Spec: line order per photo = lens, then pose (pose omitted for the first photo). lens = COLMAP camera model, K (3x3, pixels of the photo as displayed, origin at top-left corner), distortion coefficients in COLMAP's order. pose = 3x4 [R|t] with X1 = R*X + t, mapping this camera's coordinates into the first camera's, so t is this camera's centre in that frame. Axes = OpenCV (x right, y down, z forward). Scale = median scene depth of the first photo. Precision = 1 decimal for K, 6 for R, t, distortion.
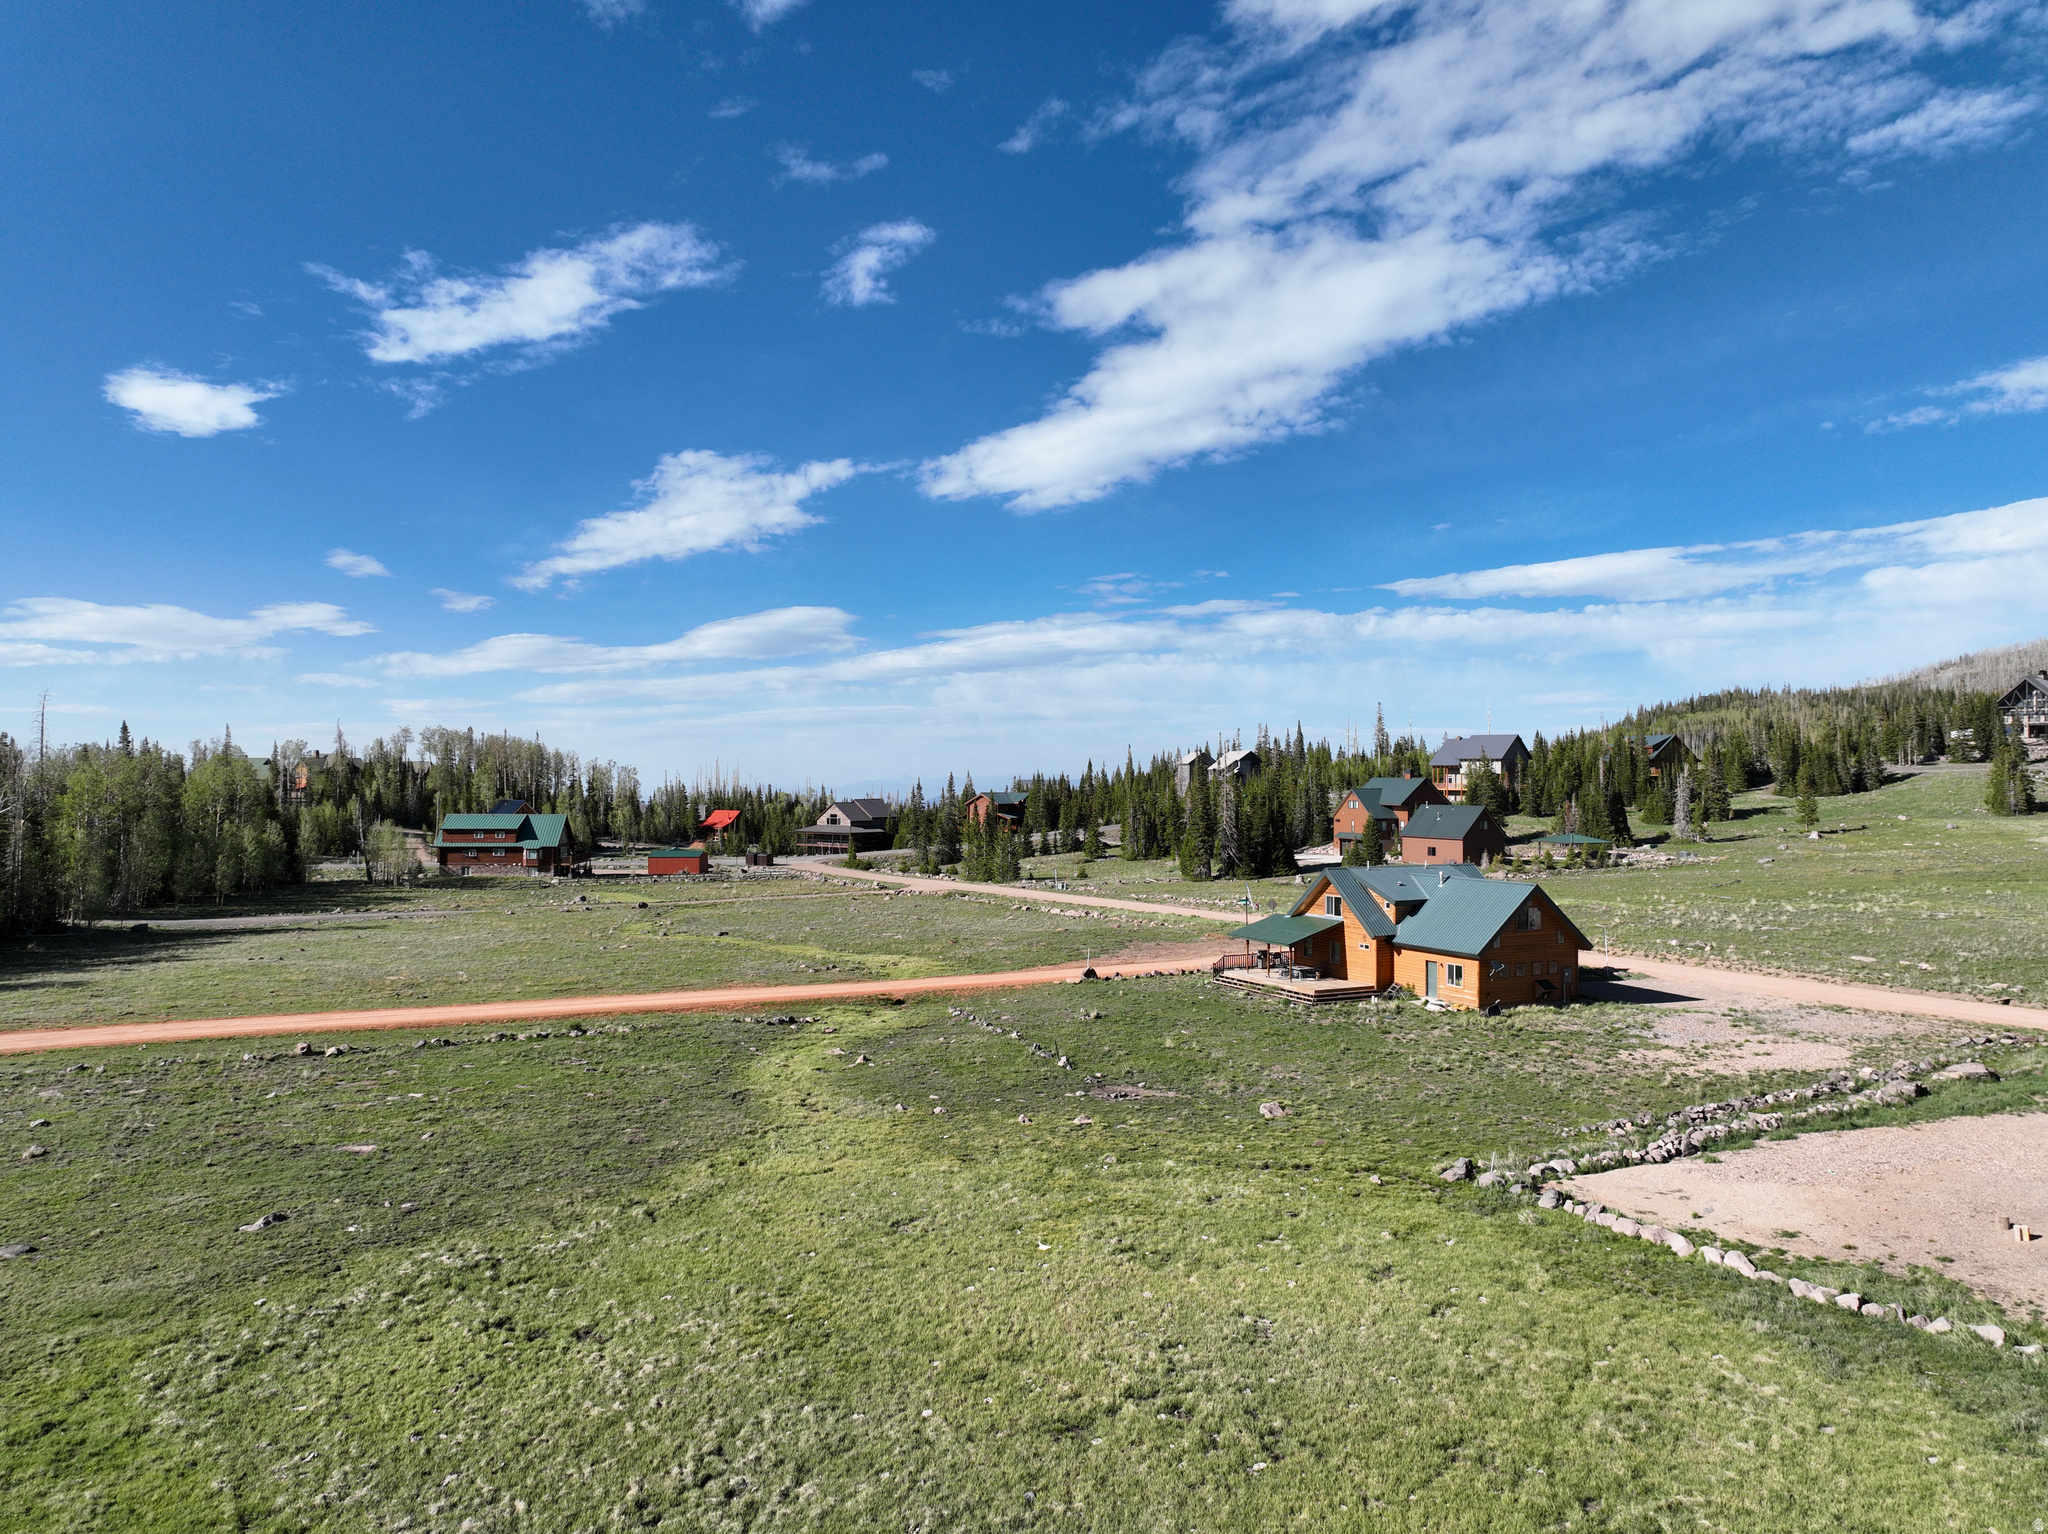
lens RADIAL K [[1446.3, 0, 1025.1], [0, 1446.3, 771.8], [0, 0, 1]] dist [-0.005958, 0.020371]
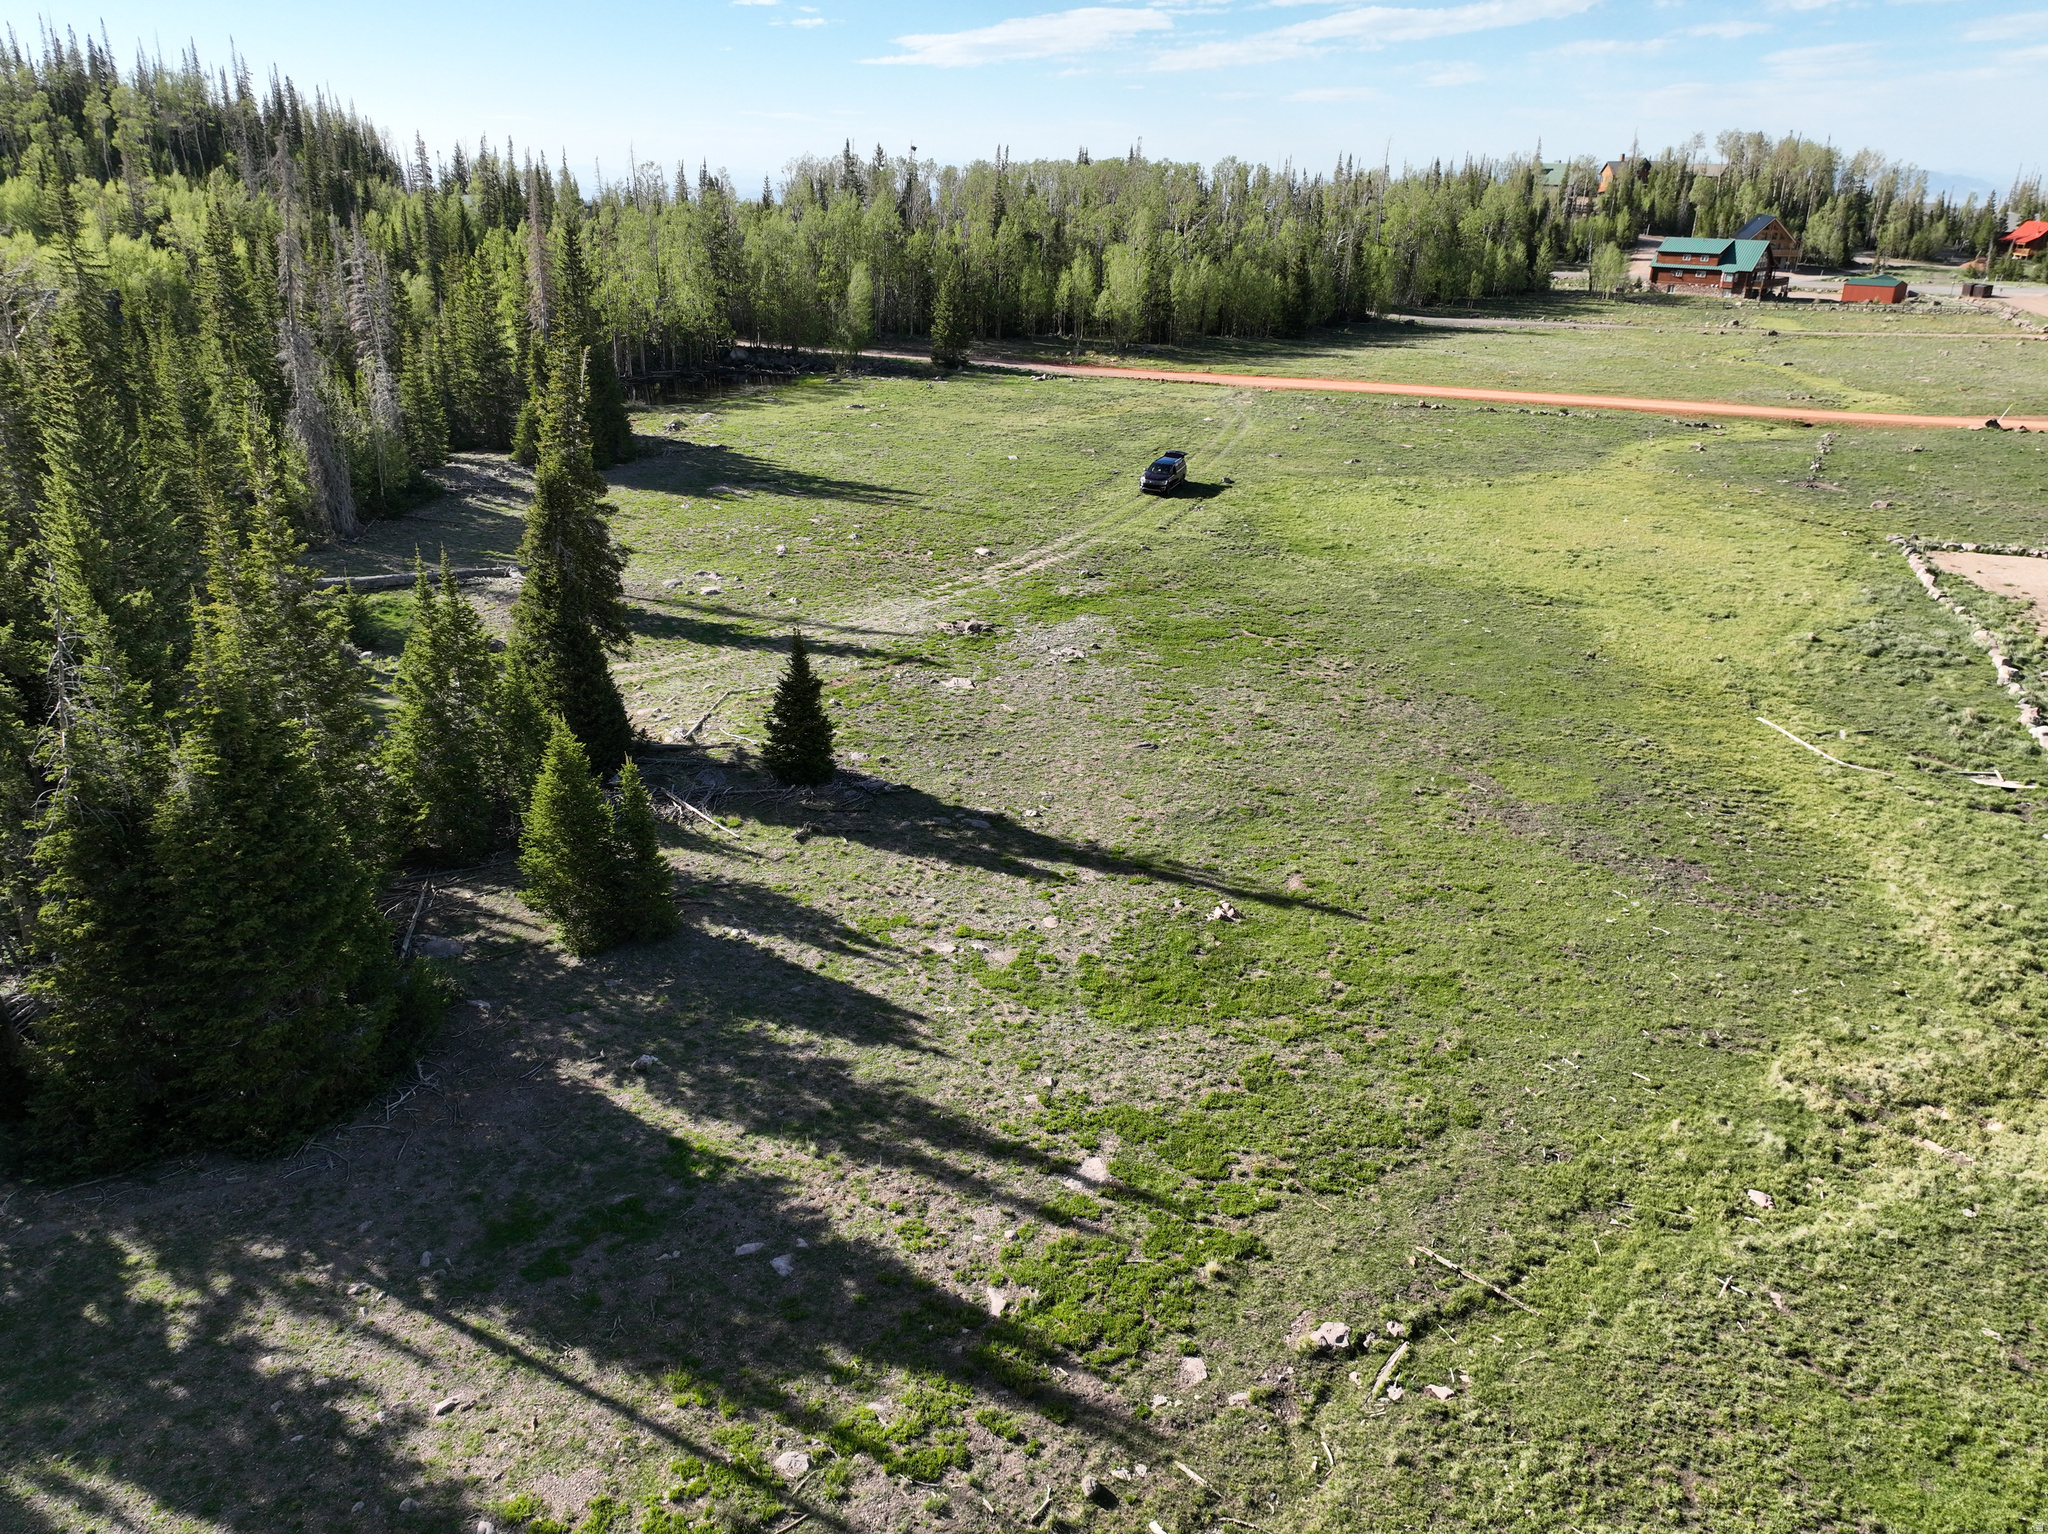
lens RADIAL K [[1448.2, 0, 1023.6], [0, 1448.2, 759.7], [0, 0, 1]] dist [-0.000351, 0.019945]
pose [[0.654203, 0.293363, -0.697106, 0.228155], [0.003600, 0.920490, 0.390749, -0.046421], [0.756310, -0.258138, 0.601132, -0.248766]]
